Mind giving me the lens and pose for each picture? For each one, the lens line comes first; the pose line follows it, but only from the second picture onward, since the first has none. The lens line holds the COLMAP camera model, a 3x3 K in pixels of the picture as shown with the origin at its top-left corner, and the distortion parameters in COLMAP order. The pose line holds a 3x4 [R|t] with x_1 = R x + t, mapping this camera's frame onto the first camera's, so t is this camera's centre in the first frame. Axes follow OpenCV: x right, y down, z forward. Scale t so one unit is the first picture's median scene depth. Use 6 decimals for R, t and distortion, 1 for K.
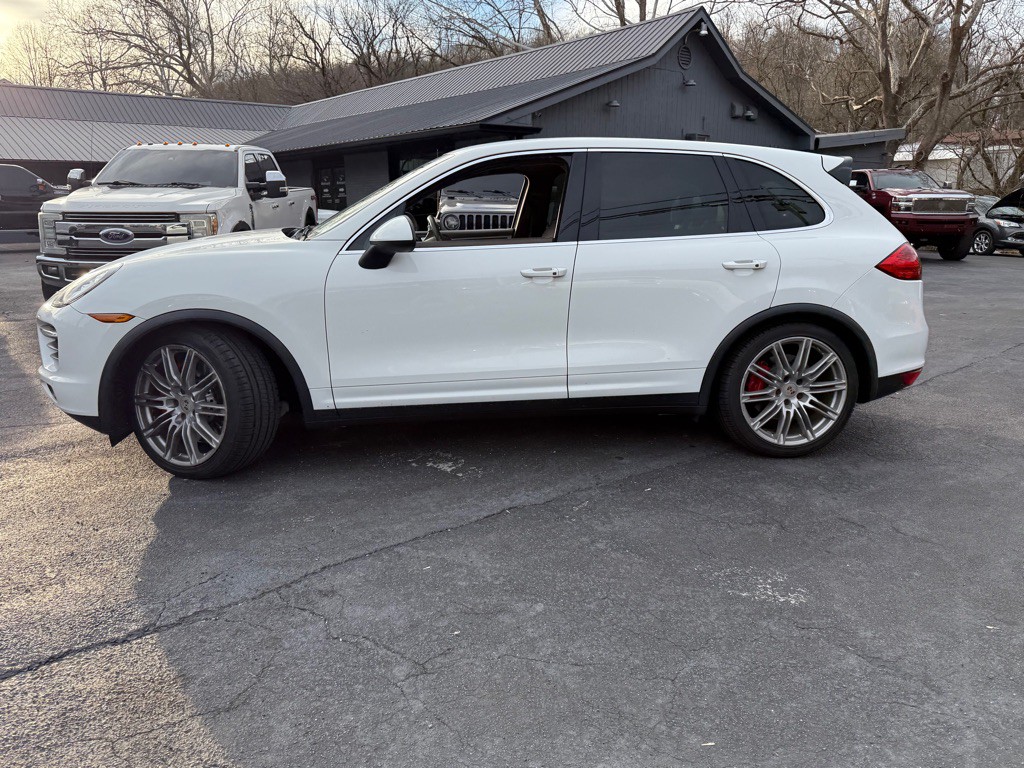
lens RADIAL K [[756.1, 0, 510.8], [0, 756.1, 382.3], [0, 0, 1]] dist [0.049526, -0.063749]
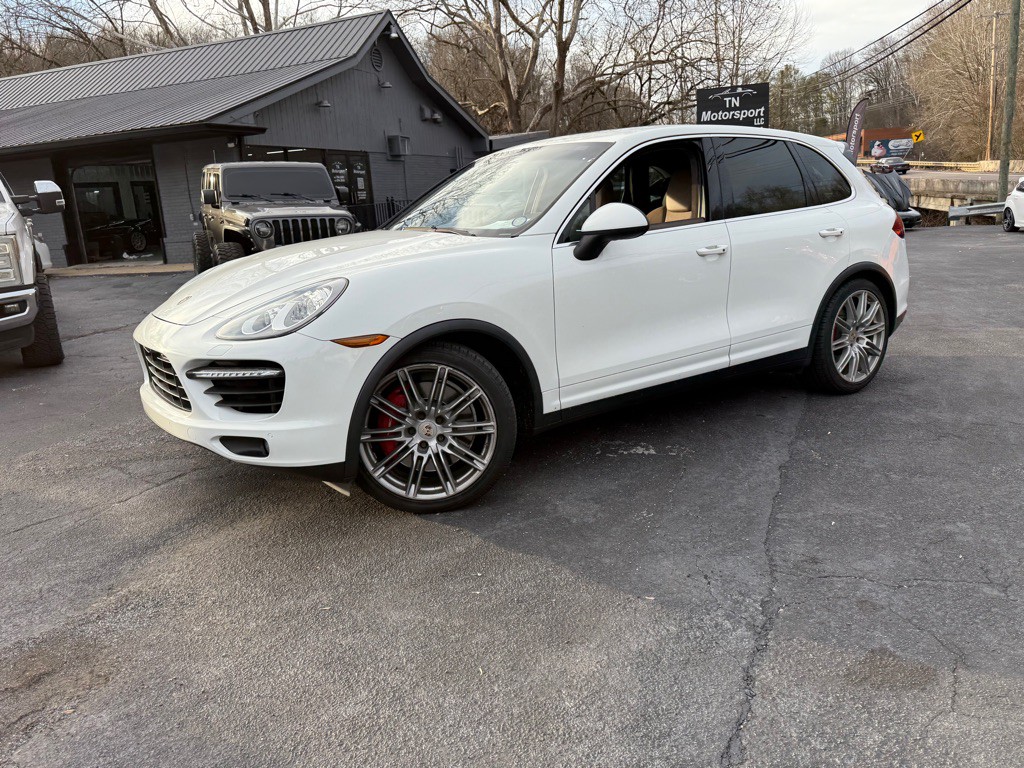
lens RADIAL K [[759.6, 0, 507.2], [0, 759.6, 386.1], [0, 0, 1]] dist [0.073640, -0.109504]
pose [[0.889274, -0.150278, 0.431982, -0.659646], [0.151526, 0.987943, 0.031756, -0.032913], [-0.431546, 0.037217, 0.901323, 0.152299]]
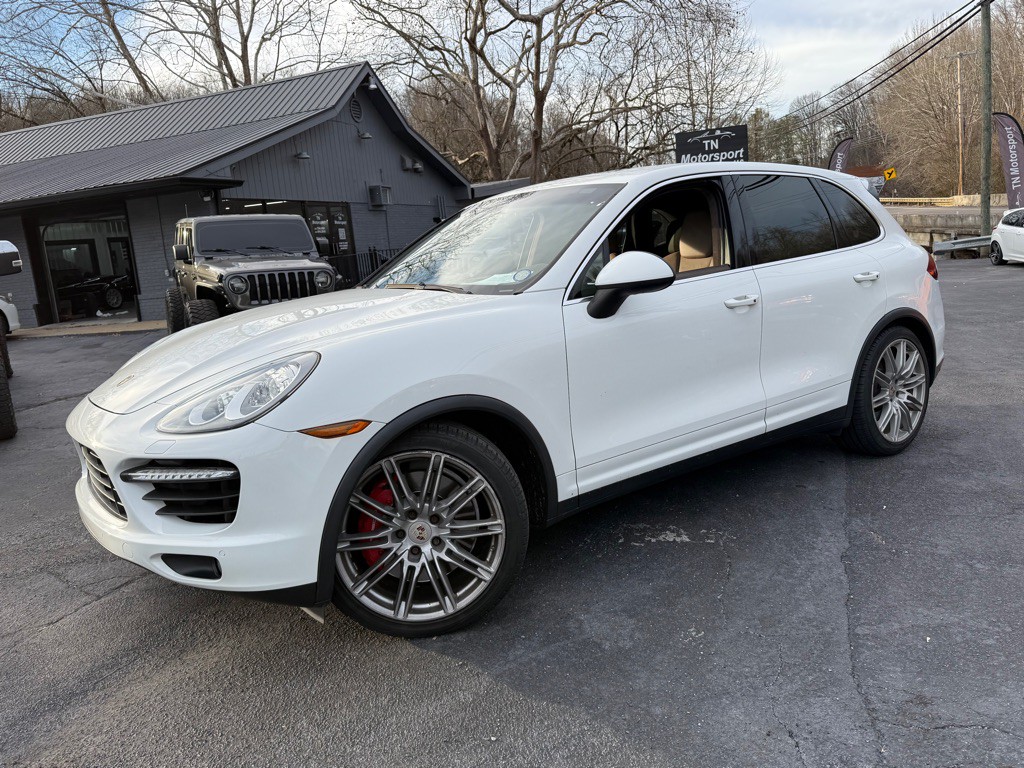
lens RADIAL K [[759.6, 0, 507.2], [0, 759.6, 386.1], [0, 0, 1]] dist [0.073640, -0.109504]
pose [[0.876755, -0.151466, 0.456463, -0.608779], [0.180949, 0.983262, -0.021288, -0.070952], [-0.445598, 0.101261, 0.889488, 0.285119]]
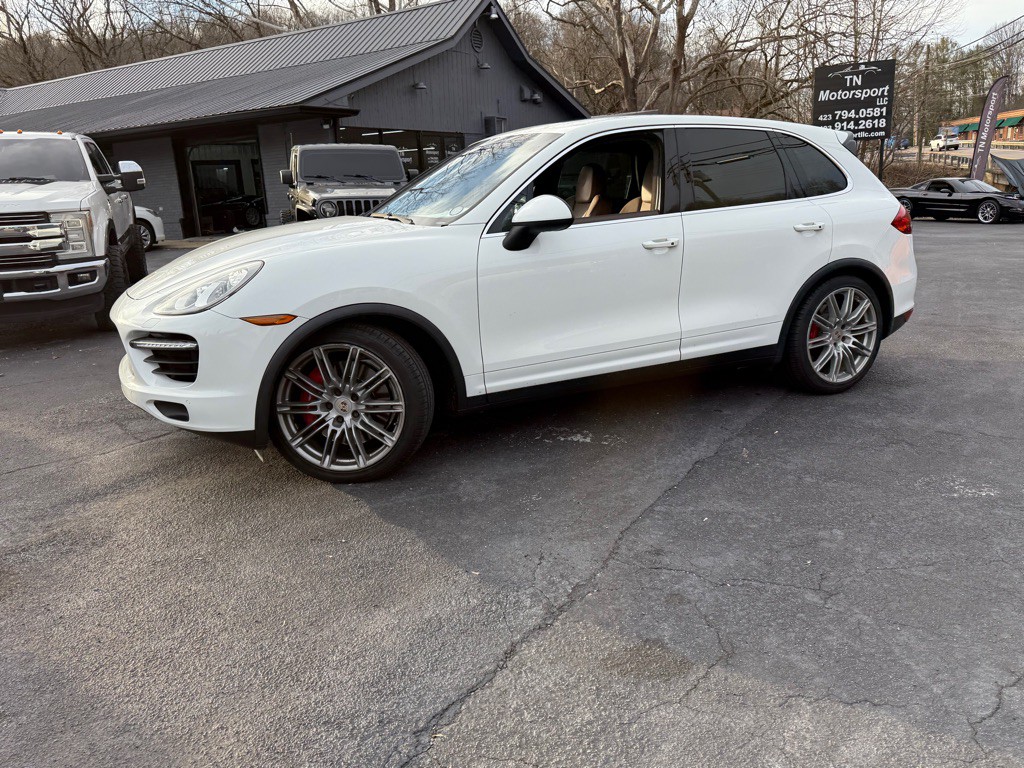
lens RADIAL K [[759.6, 0, 507.2], [0, 759.6, 386.1], [0, 0, 1]] dist [0.073640, -0.109504]
pose [[0.949430, -0.112242, 0.293231, -0.466983], [0.105973, 0.993672, 0.037231, -0.008665], [-0.295554, -0.004274, 0.955316, 0.034408]]
